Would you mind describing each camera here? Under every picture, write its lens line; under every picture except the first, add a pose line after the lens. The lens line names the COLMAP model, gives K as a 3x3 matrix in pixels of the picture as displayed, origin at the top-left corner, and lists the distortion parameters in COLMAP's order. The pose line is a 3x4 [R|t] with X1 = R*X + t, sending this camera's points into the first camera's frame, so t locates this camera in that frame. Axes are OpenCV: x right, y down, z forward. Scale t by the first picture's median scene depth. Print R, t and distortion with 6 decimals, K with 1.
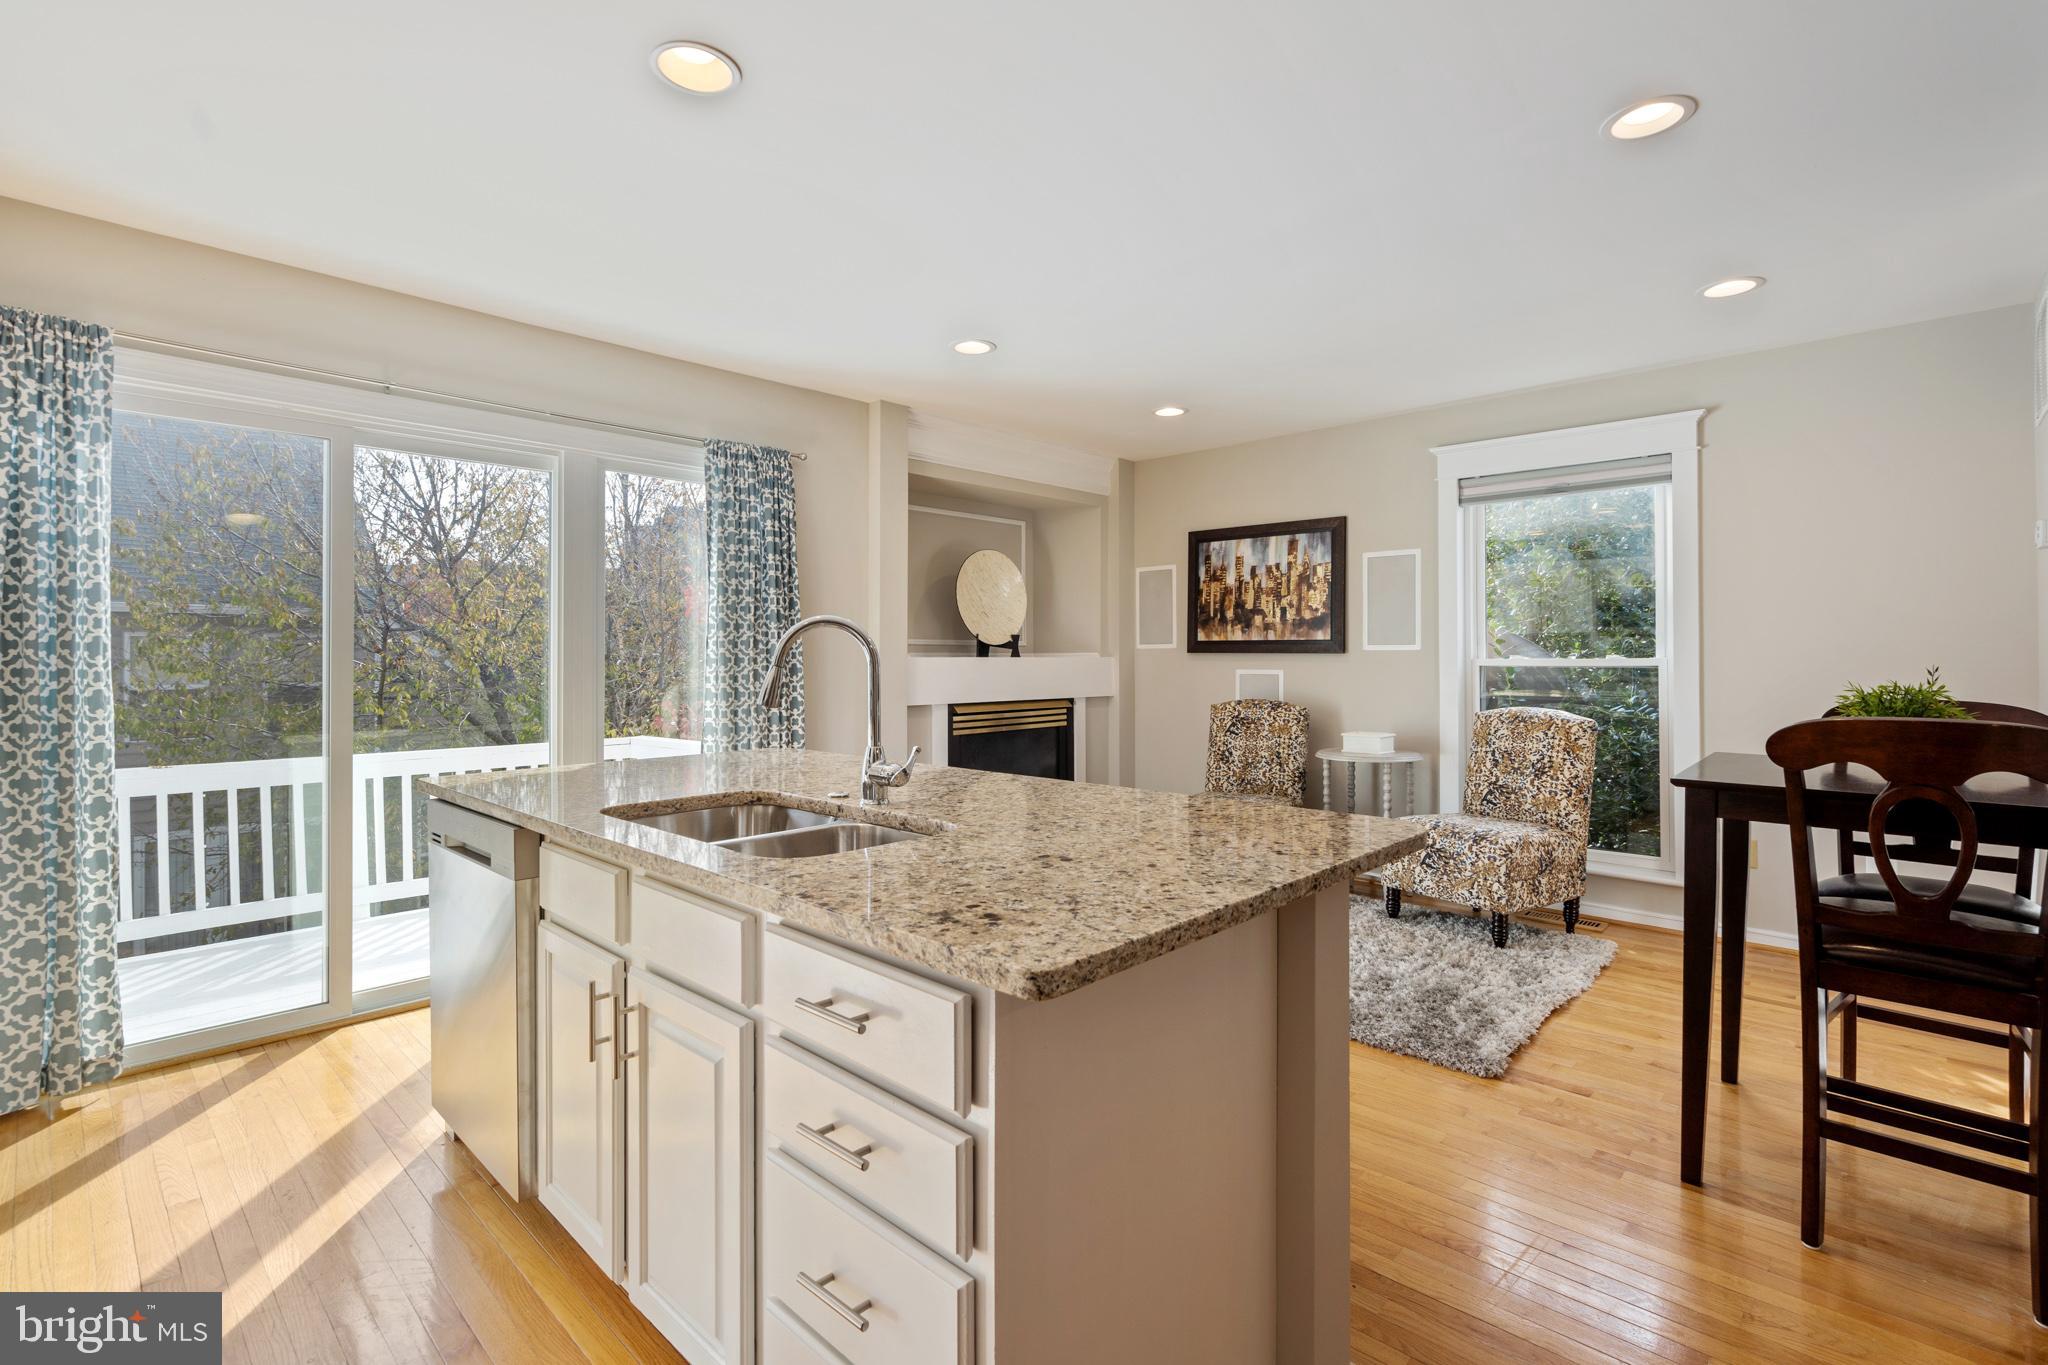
lens RADIAL K [[937.2, 0, 1027.8], [0, 937.2, 656.2], [0, 0, 1]] dist [-0.010106, 0.001097]
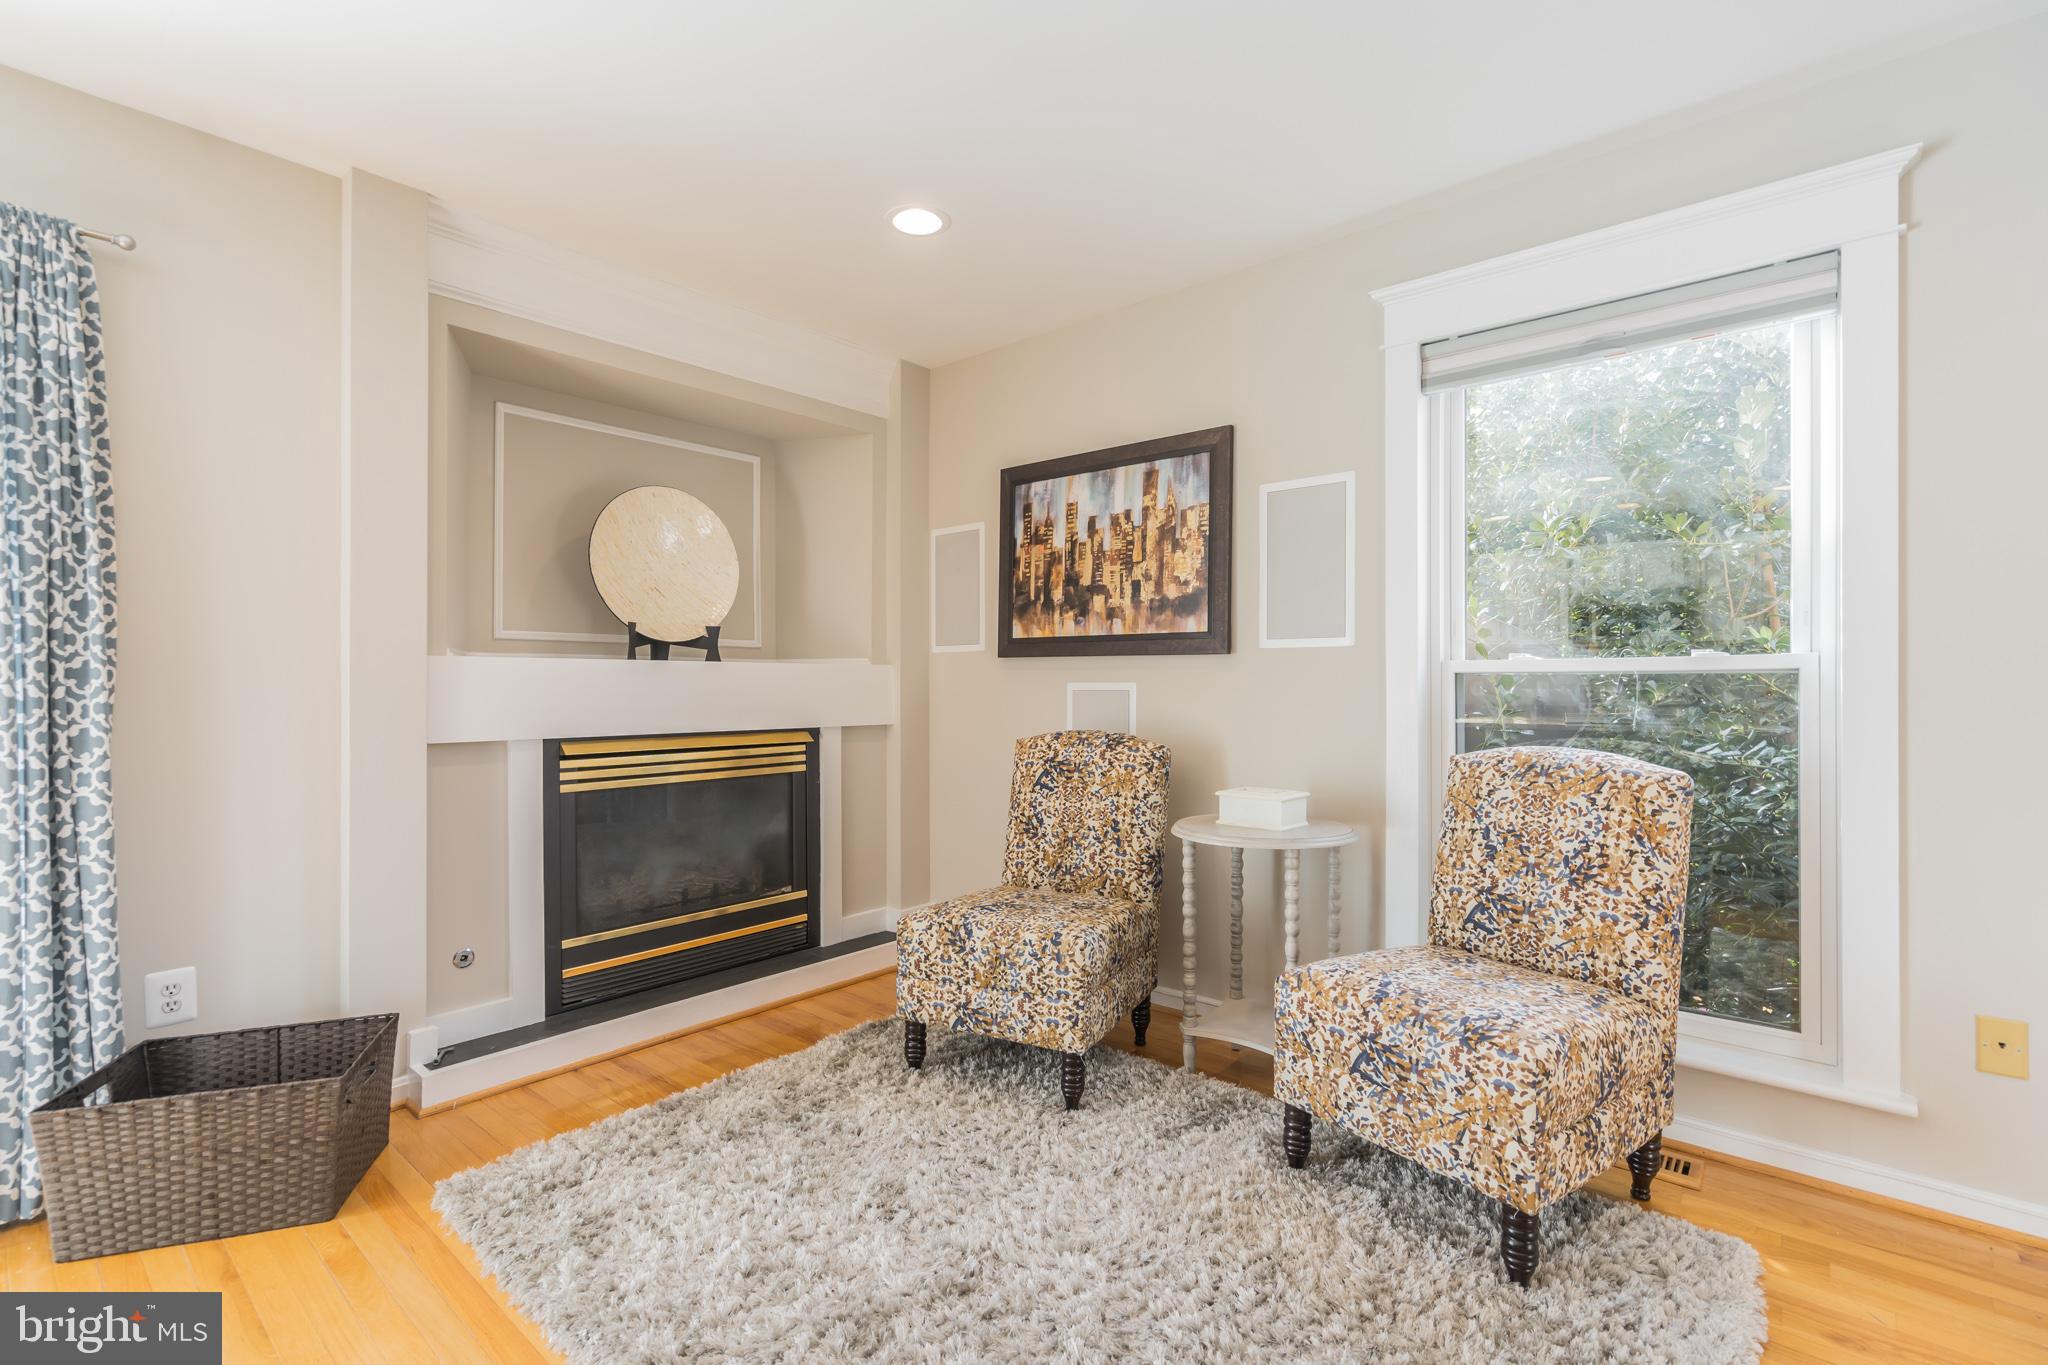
lens RADIAL K [[937.2, 0, 1018.7], [0, 937.2, 686.8], [0, 0, 1]] dist [-0.010106, 0.001097]
pose [[0.998790, 0.001984, 0.049137, 0.175328], [-0.002211, 0.999987, 0.004575, 0.015606], [-0.049127, -0.004678, 0.998782, 0.410772]]
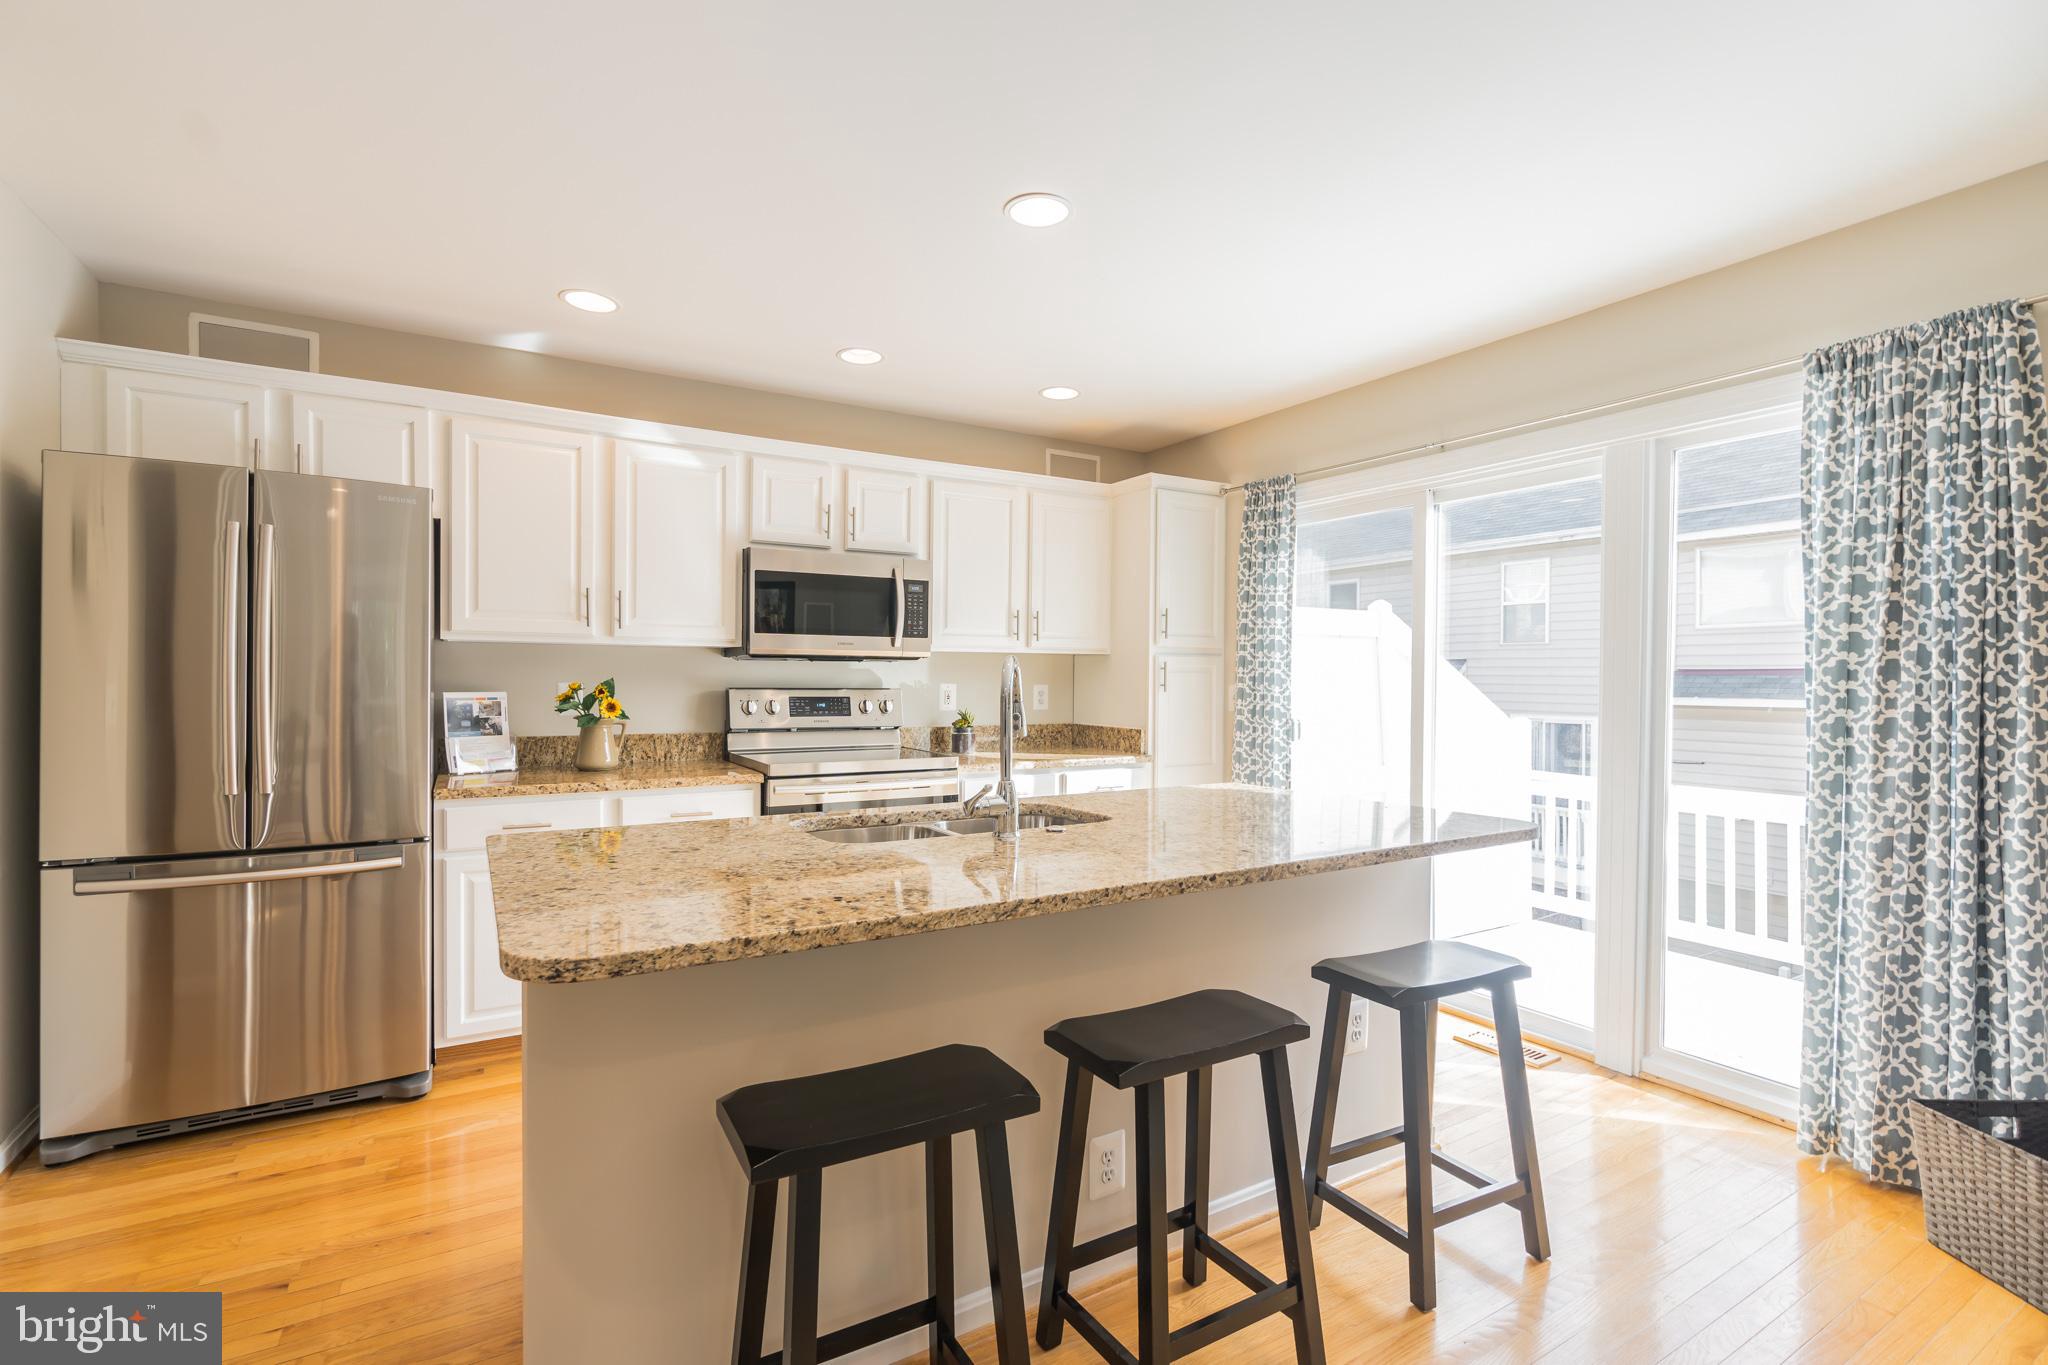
lens RADIAL K [[937.2, 0, 1022.4], [0, 937.2, 682.7], [0, 0, 1]] dist [-0.010106, 0.001097]
pose [[-0.268294, 0.003043, -0.963332, 0.320139], [-0.000880, 0.999994, 0.003404, -0.006880], [0.963337, 0.001761, -0.268289, 0.506761]]
